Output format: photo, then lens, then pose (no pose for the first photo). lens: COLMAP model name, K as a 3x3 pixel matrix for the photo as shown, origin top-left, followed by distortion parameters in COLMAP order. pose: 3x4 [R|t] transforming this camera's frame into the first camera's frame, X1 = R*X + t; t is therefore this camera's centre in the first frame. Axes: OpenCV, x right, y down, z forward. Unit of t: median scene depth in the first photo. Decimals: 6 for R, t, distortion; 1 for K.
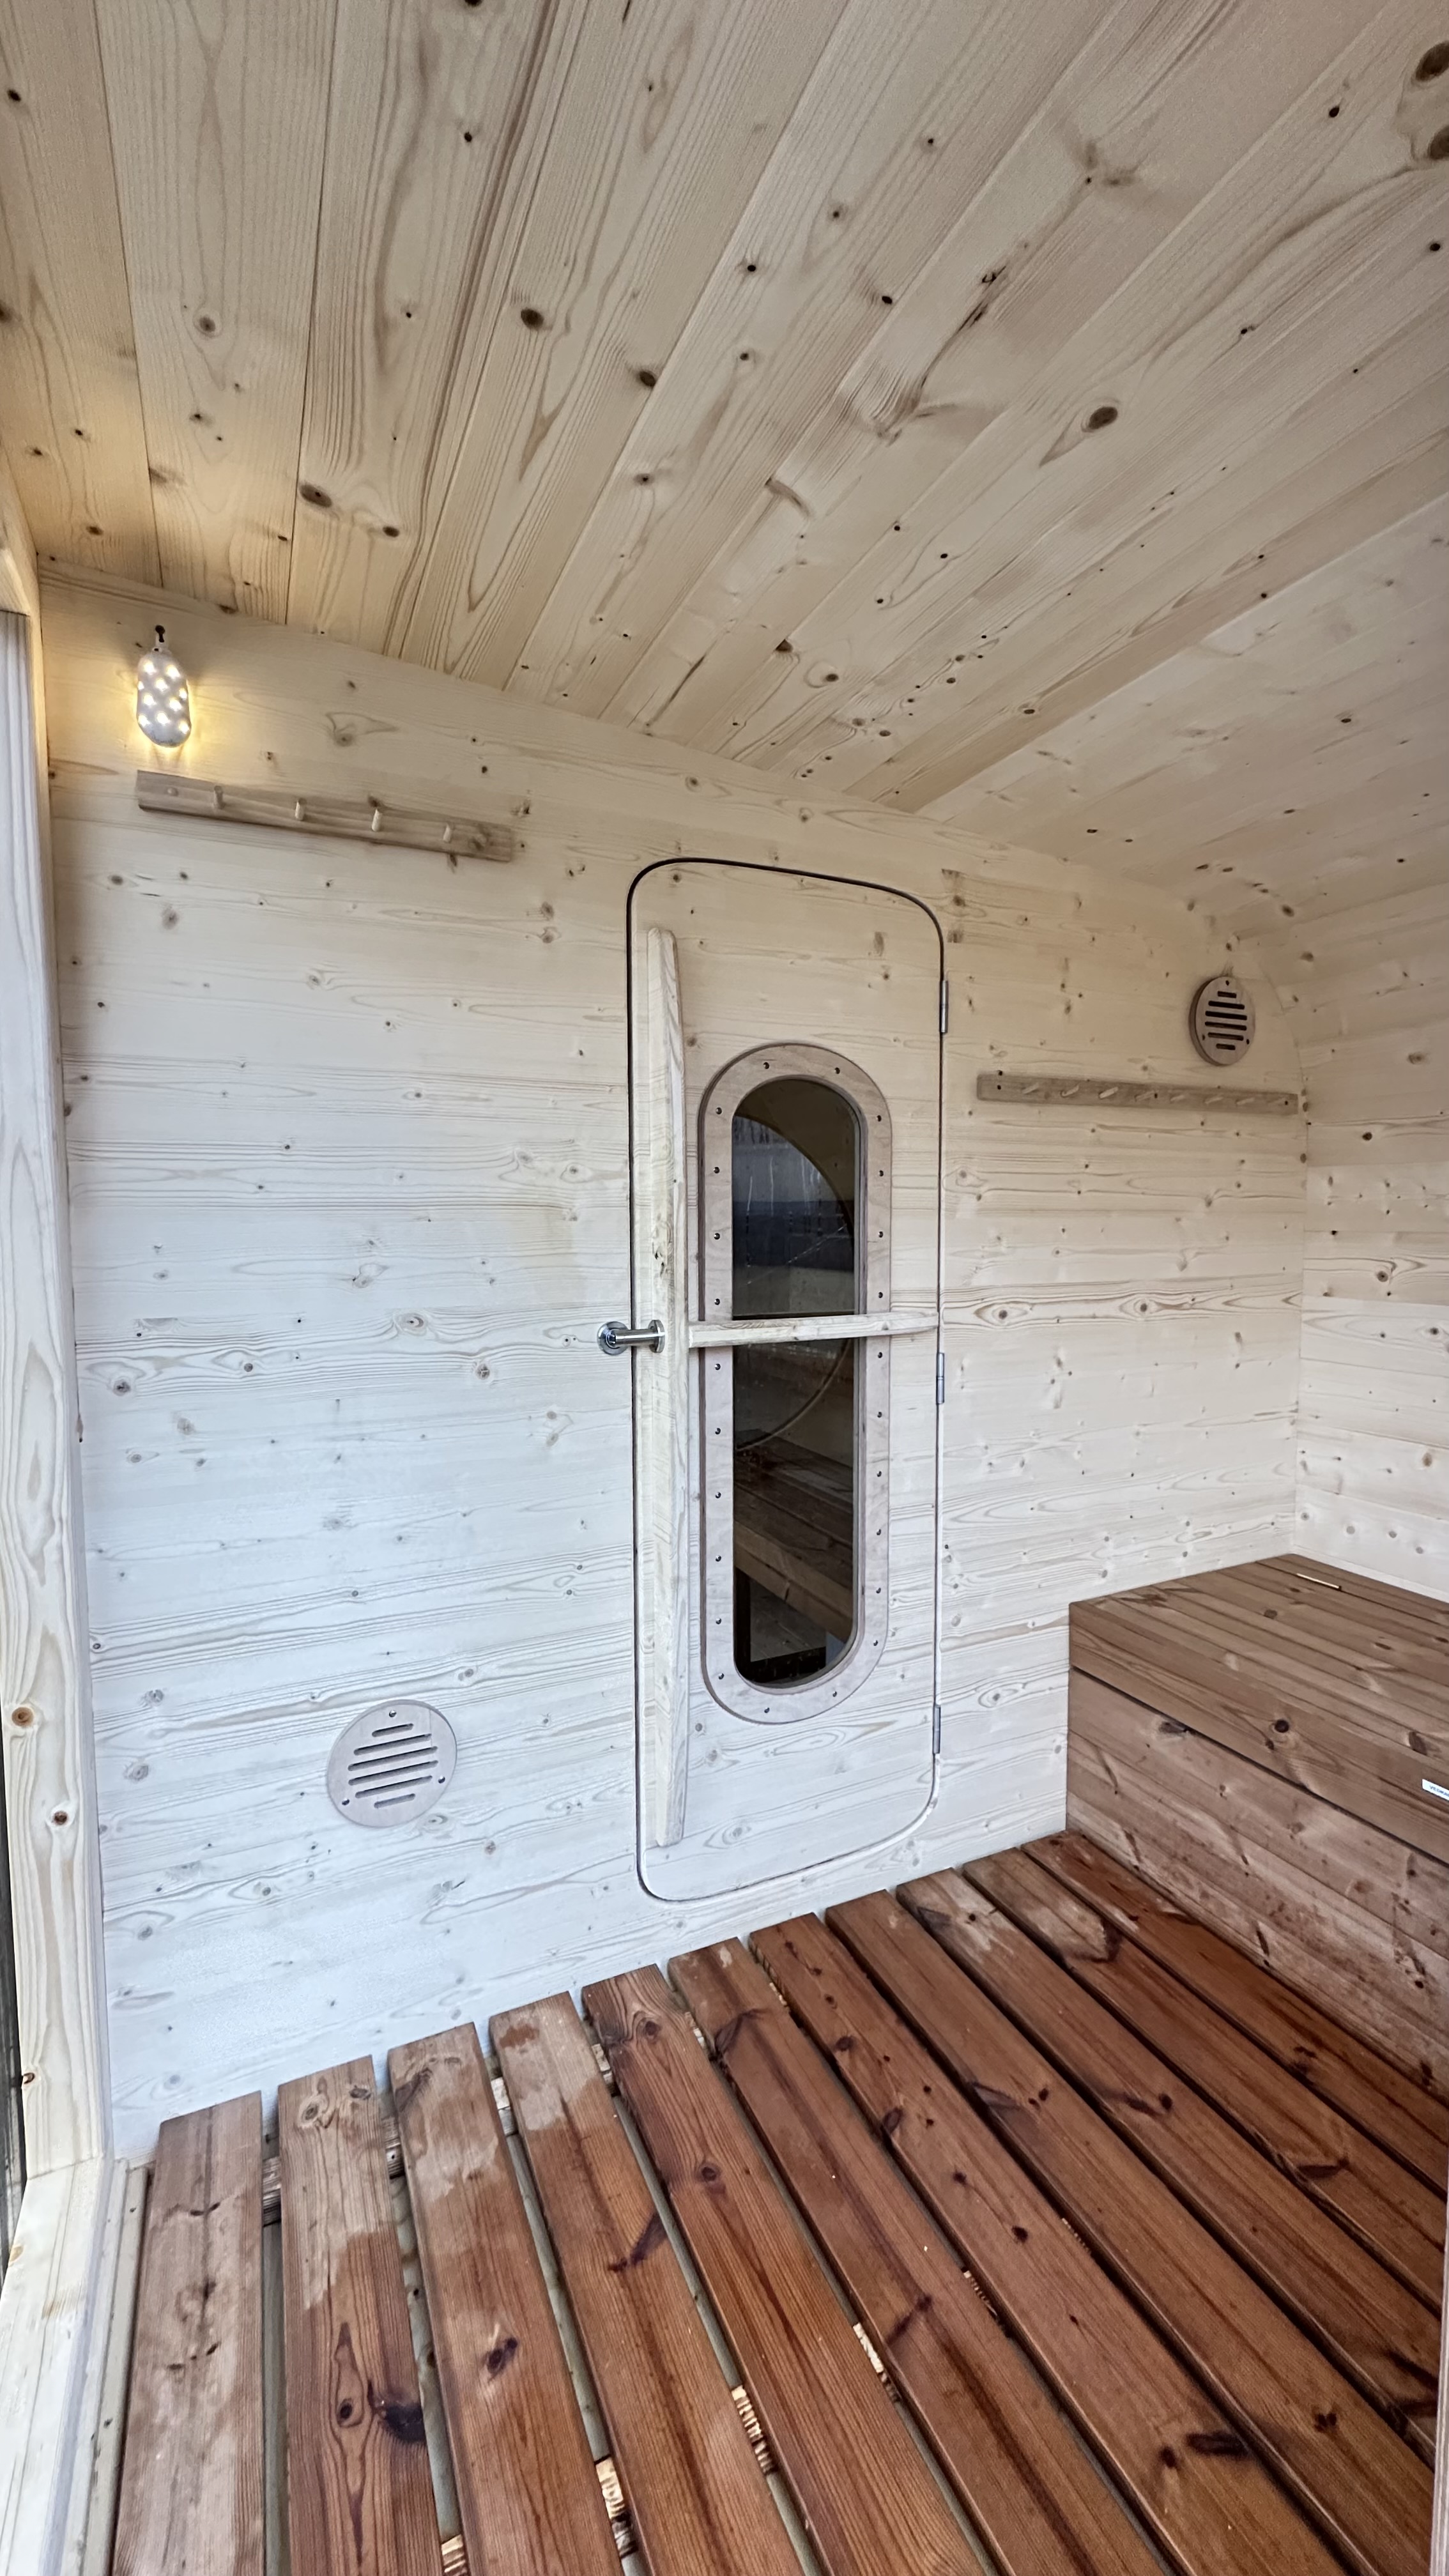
lens RADIAL K [[1029.6, 0, 727.1], [0, 1029.6, 1286.2], [0, 0, 1]] dist [-0.004173, 0.000392]
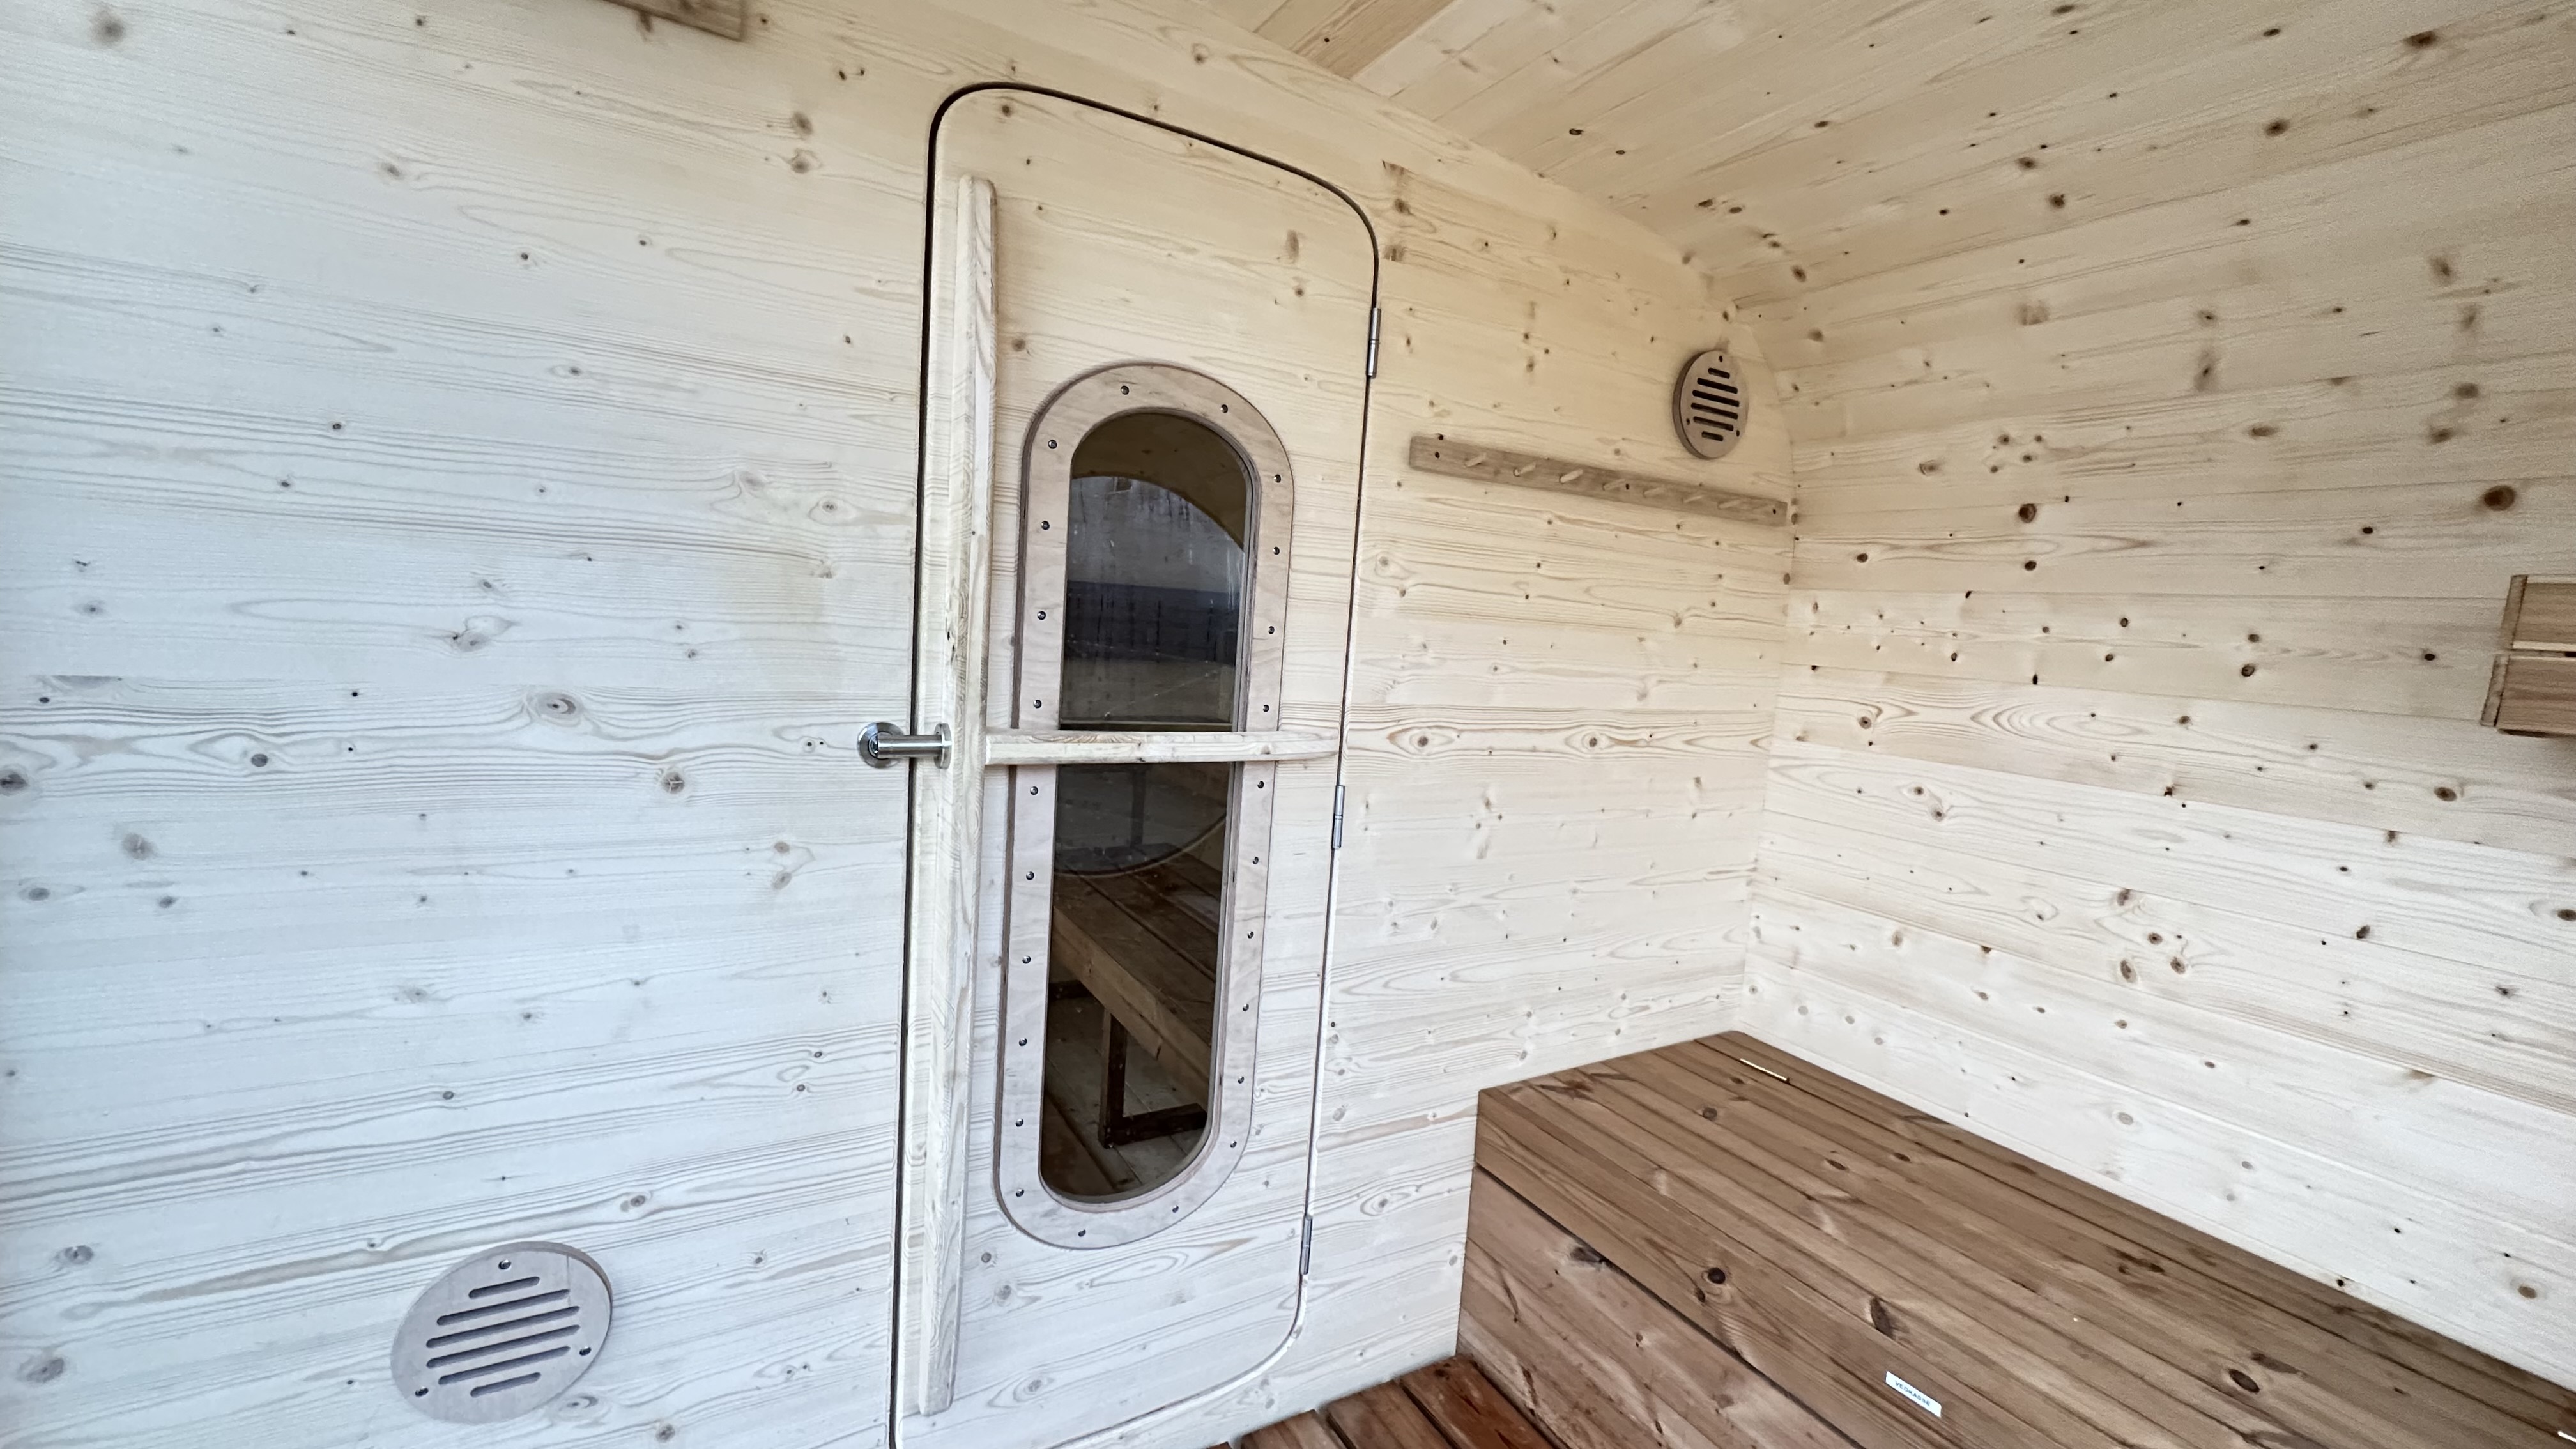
lens RADIAL K [[1029.6, 0, 1291.5], [0, 1029.6, 727.9], [0, 0, 1]] dist [-0.004173, 0.000392]
pose [[0.993527, 0.062392, 0.094931, 0.101496], [-0.066369, 0.997020, 0.039324, -0.008754], [-0.092194, -0.045370, 0.994707, 0.238917]]
